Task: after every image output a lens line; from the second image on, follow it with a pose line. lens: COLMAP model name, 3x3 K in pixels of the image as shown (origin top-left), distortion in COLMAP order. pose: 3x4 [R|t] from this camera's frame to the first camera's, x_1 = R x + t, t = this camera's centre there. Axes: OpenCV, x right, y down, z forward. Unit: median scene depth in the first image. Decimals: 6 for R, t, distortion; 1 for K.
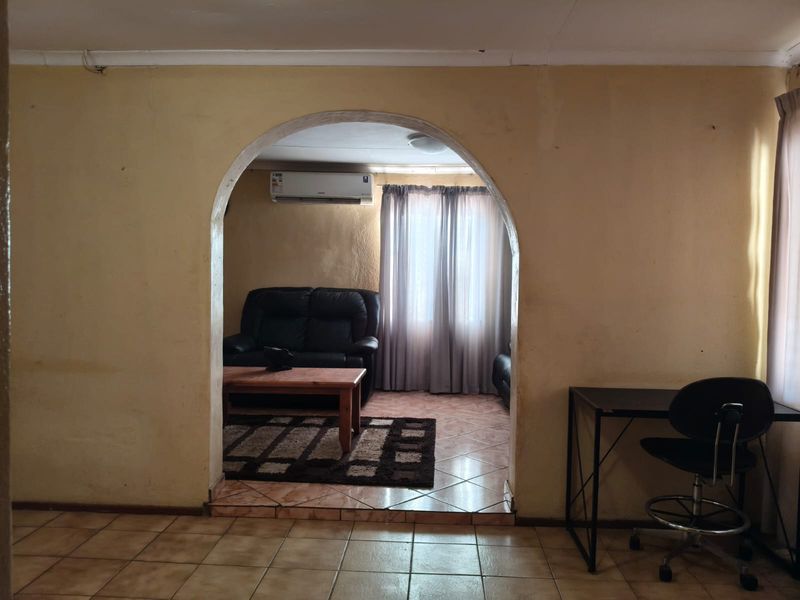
lens RADIAL K [[607.8, 0, 403.3], [0, 607.8, 296.4], [0, 0, 1]] dist [0.086817, -0.194781]
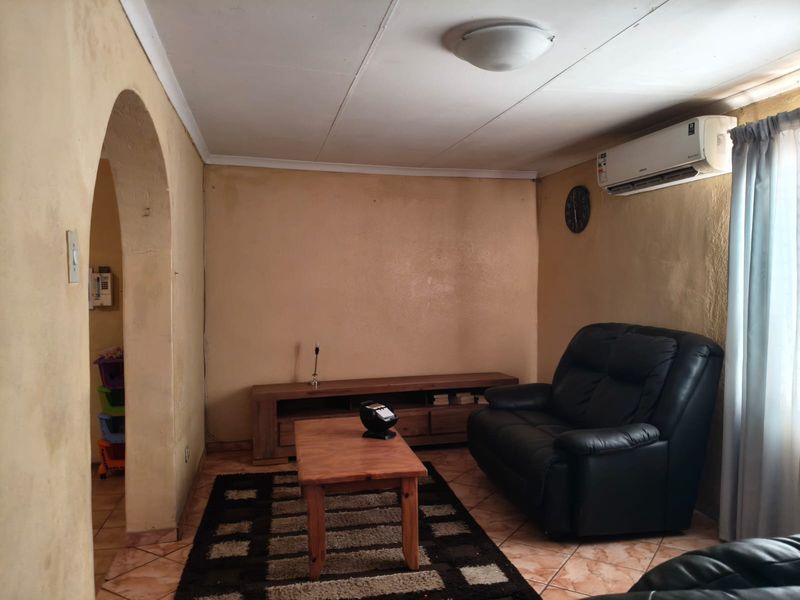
lens RADIAL K [[607.8, 0, 403.3], [0, 607.8, 296.4], [0, 0, 1]] dist [0.086817, -0.194781]
pose [[0.269817, 0.003225, -0.962906, 0.381687], [-0.032471, 0.999456, -0.005752, -0.033281], [0.962364, 0.032818, 0.269775, 0.608692]]
